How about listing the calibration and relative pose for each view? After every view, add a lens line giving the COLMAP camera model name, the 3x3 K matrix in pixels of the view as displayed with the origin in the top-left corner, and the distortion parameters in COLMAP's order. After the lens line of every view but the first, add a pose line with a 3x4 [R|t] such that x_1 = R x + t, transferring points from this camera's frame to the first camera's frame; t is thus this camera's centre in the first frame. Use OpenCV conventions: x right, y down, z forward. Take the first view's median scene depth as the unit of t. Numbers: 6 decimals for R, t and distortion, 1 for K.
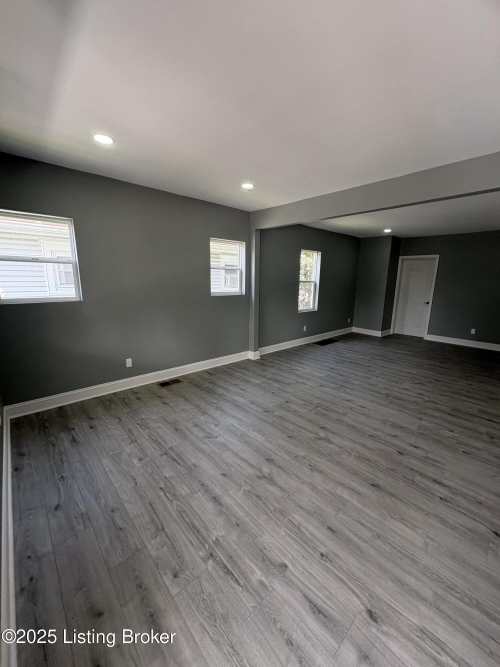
lens RADIAL K [[265.3, 0, 249.8], [0, 265.3, 332.8], [0, 0, 1]] dist [0.000884, 0.000148]
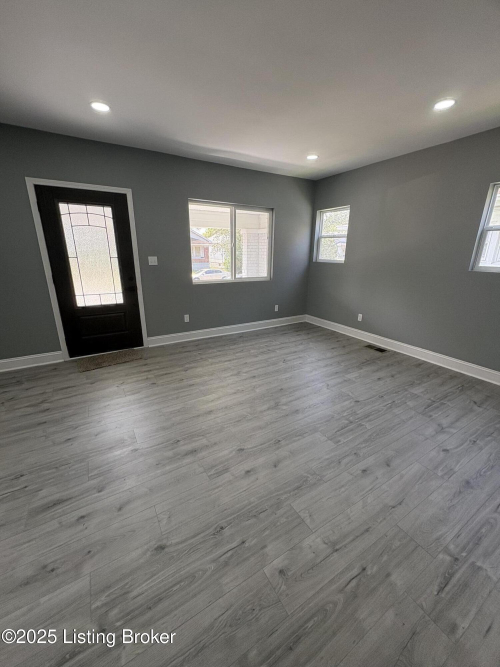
lens RADIAL K [[265.3, 0, 249.5], [0, 265.3, 332.2], [0, 0, 1]] dist [0.000884, 0.000148]
pose [[-0.198631, 0.273581, -0.941116, 0.767000], [-0.210788, 0.925852, 0.313633, -0.095386], [0.957138, 0.260673, -0.126235, 0.637265]]
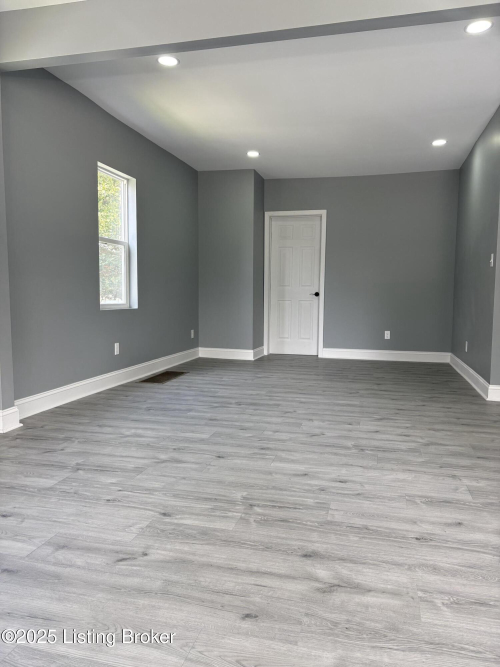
lens RADIAL K [[504.6, 0, 246.3], [0, 504.6, 340.1], [0, 0, 1]] dist [0.024190, -0.016355]
pose [[0.838000, -0.057132, 0.542671, -0.094910], [0.115056, 0.990645, -0.073376, 0.086733], [-0.533402, 0.123926, 0.836734, 0.329850]]
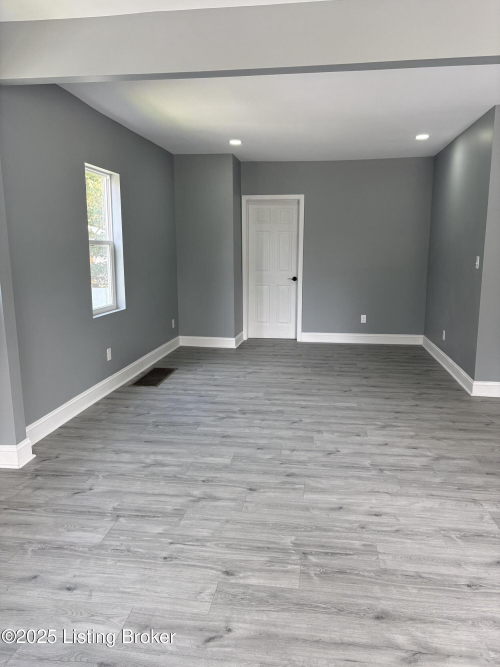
lens RADIAL K [[504.6, 0, 250.9], [0, 504.6, 337.8], [0, 0, 1]] dist [0.024190, -0.016355]
pose [[0.771163, -0.127497, 0.623740, -0.182876], [0.142032, 0.989503, 0.026659, -0.049913], [-0.620592, 0.068032, 0.781177, 0.382134]]
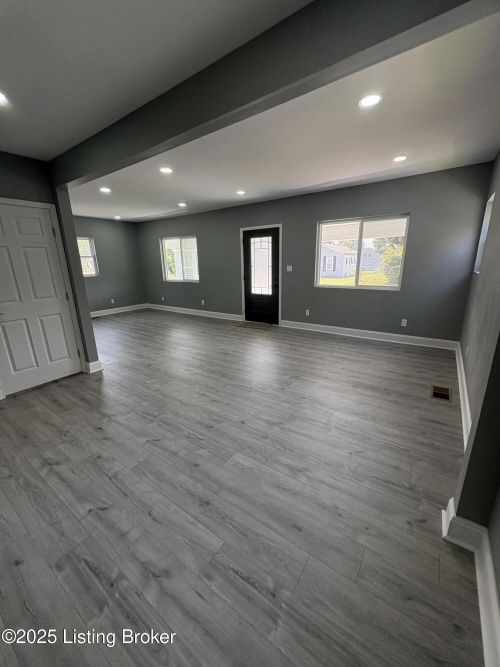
lens RADIAL K [[265.3, 0, 251.1], [0, 265.3, 331.1], [0, 0, 1]] dist [0.000884, 0.000148]
pose [[-0.976383, 0.063832, -0.206403, 0.366991], [-0.034995, 0.896014, 0.442644, -0.281991], [0.213195, 0.439414, -0.872619, 1.463087]]
